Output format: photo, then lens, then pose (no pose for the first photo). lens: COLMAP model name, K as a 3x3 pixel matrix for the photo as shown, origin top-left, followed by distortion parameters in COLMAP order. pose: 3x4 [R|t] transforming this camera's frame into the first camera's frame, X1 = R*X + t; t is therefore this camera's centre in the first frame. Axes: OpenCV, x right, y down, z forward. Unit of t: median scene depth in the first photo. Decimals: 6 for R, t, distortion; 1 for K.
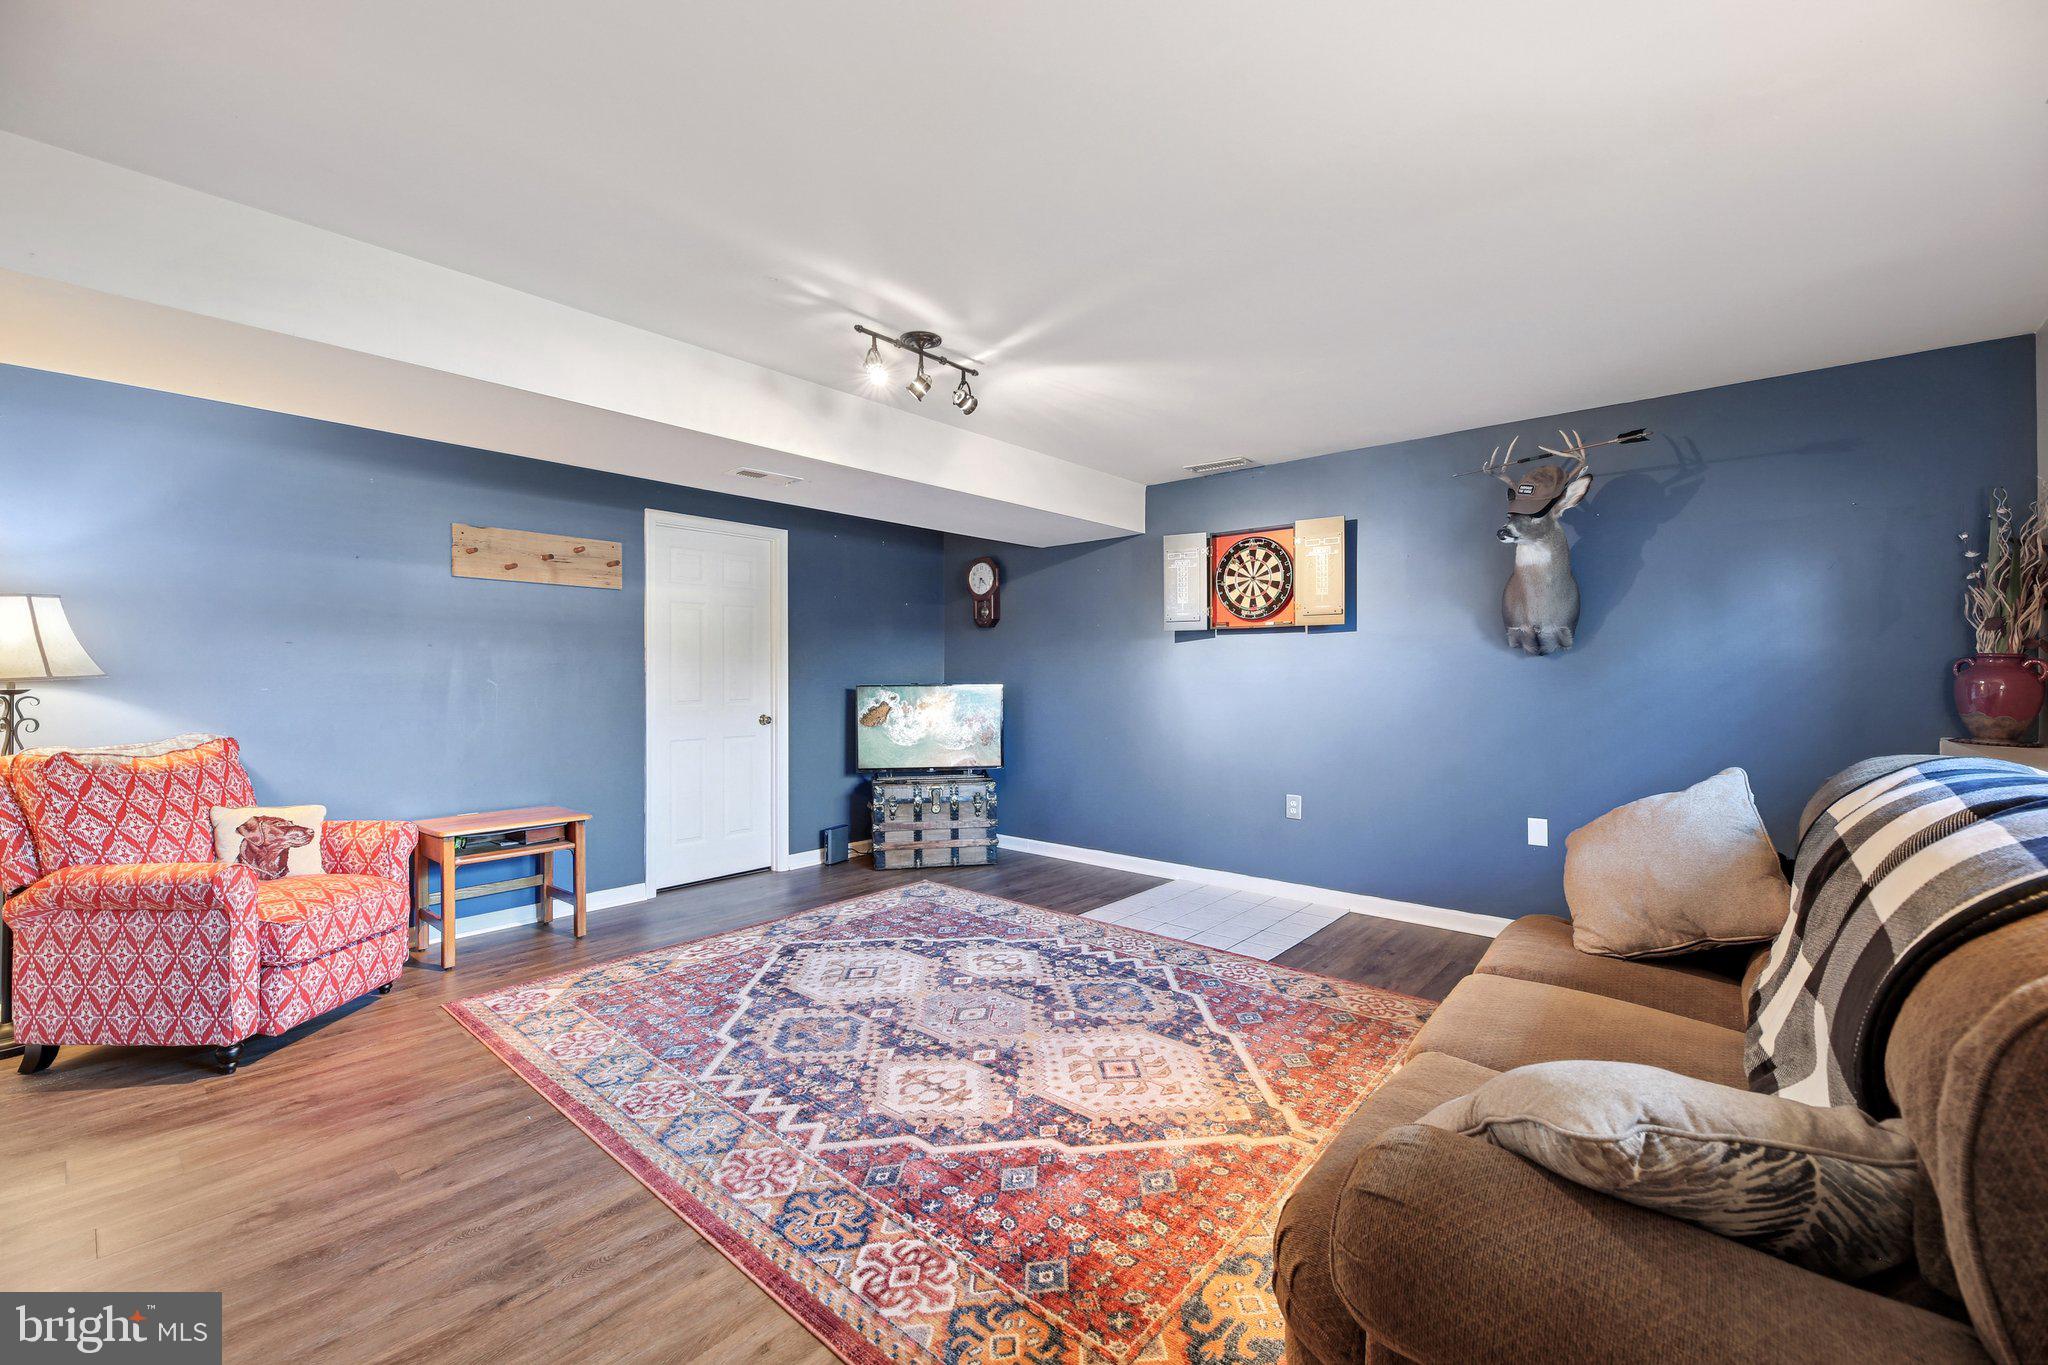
lens RADIAL K [[828.6, 0, 1020.8], [0, 828.6, 675.3], [0, 0, 1]] dist [-0.001189, -0.001289]
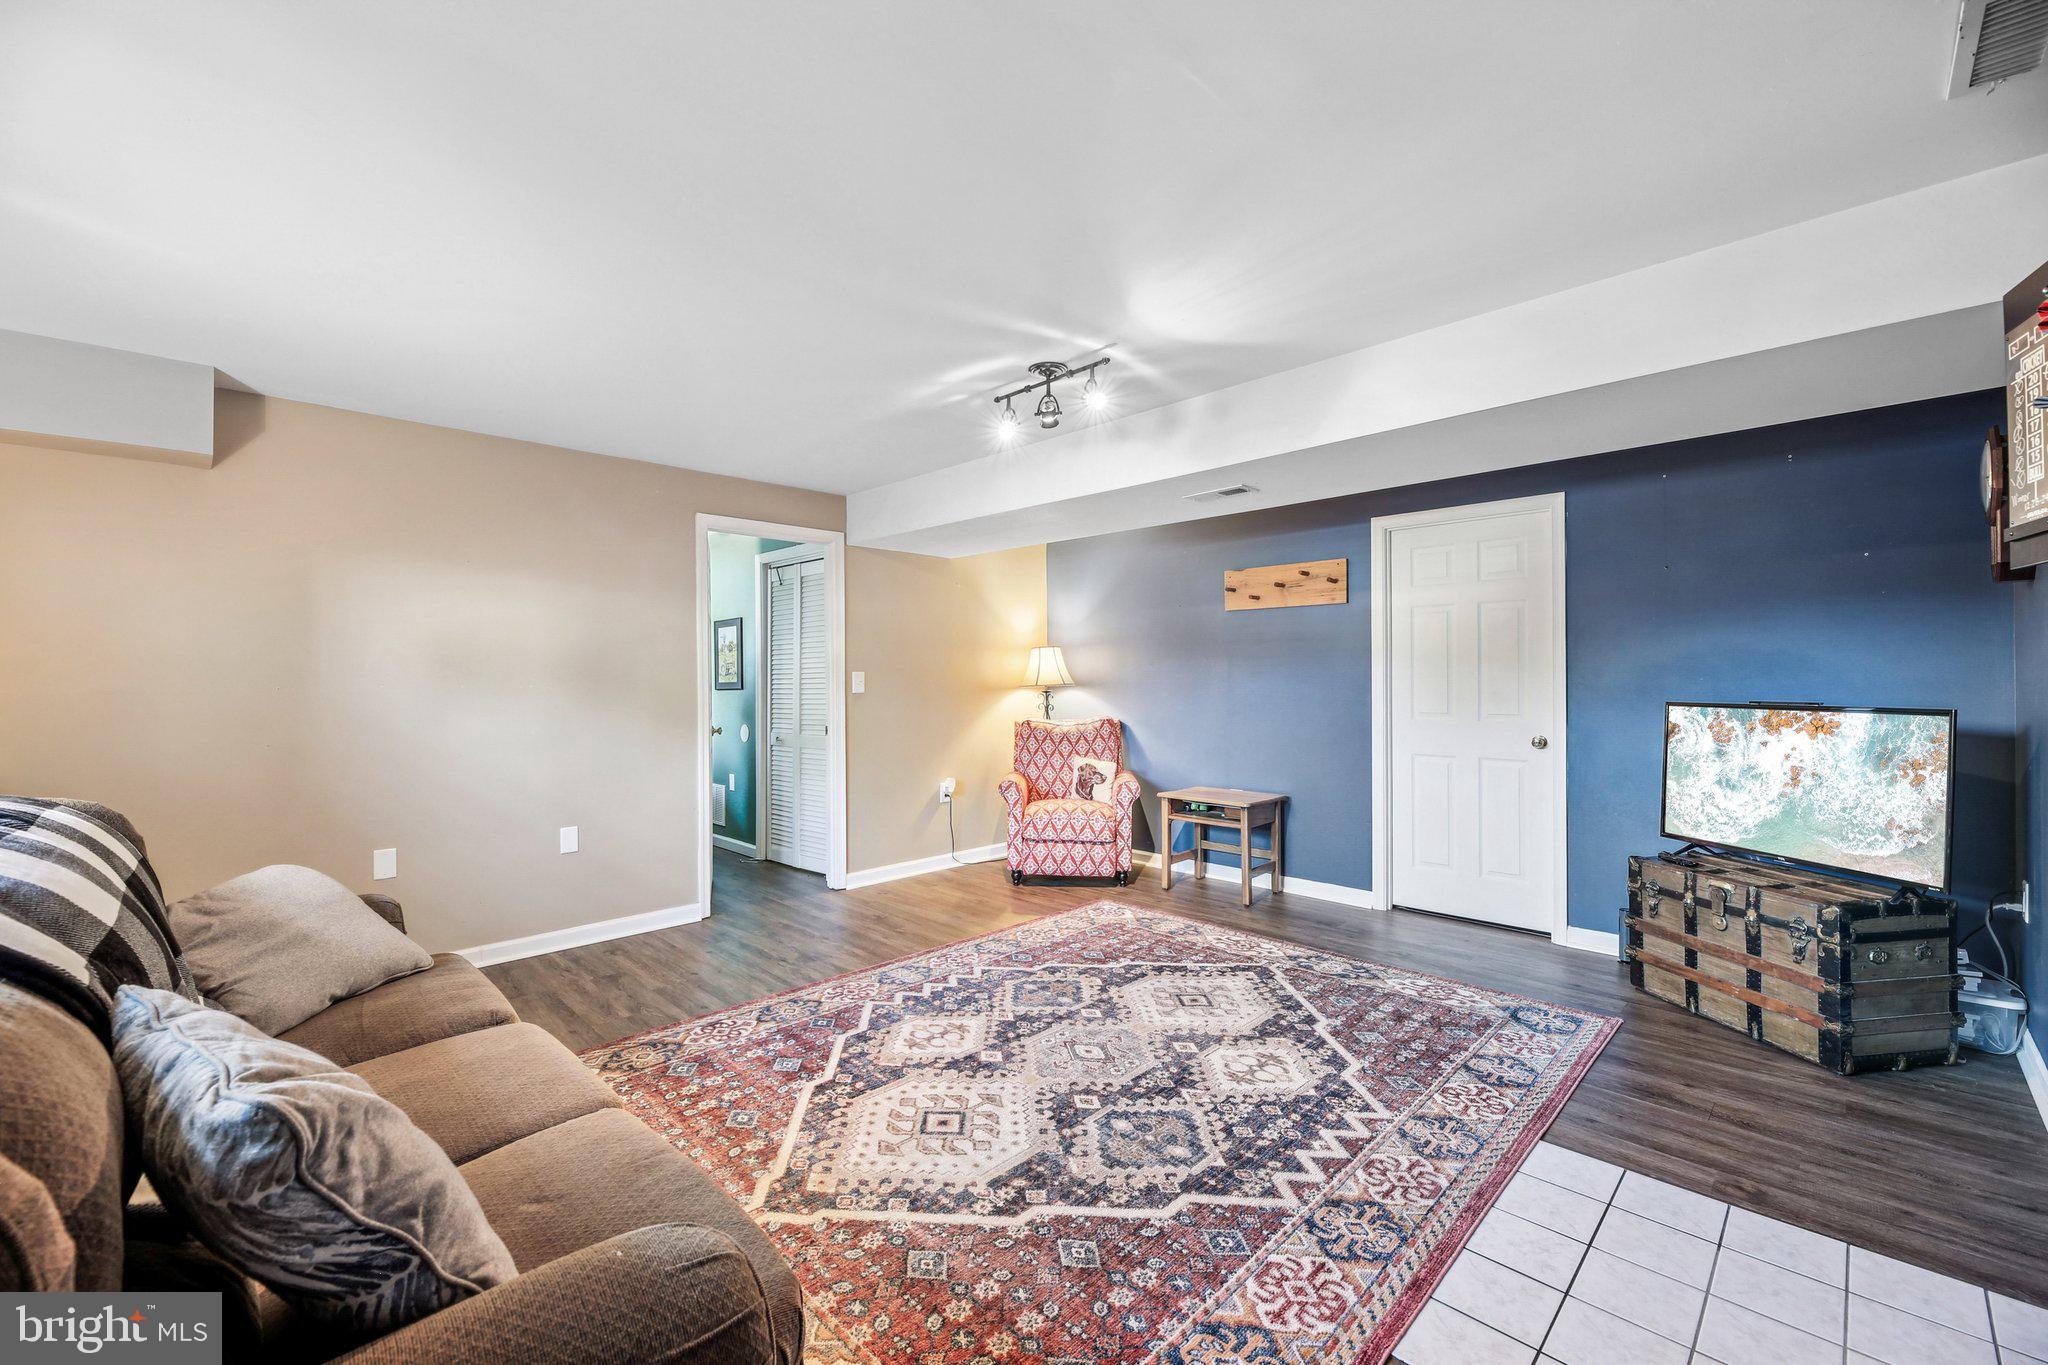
lens RADIAL K [[828.6, 0, 1019.2], [0, 828.6, 684.0], [0, 0, 1]] dist [-0.001189, -0.001289]
pose [[-0.072091, 0.009062, -0.997357, 0.809035], [0.003515, 0.999955, 0.008831, -0.016424], [0.997392, -0.002869, -0.072119, 0.906648]]
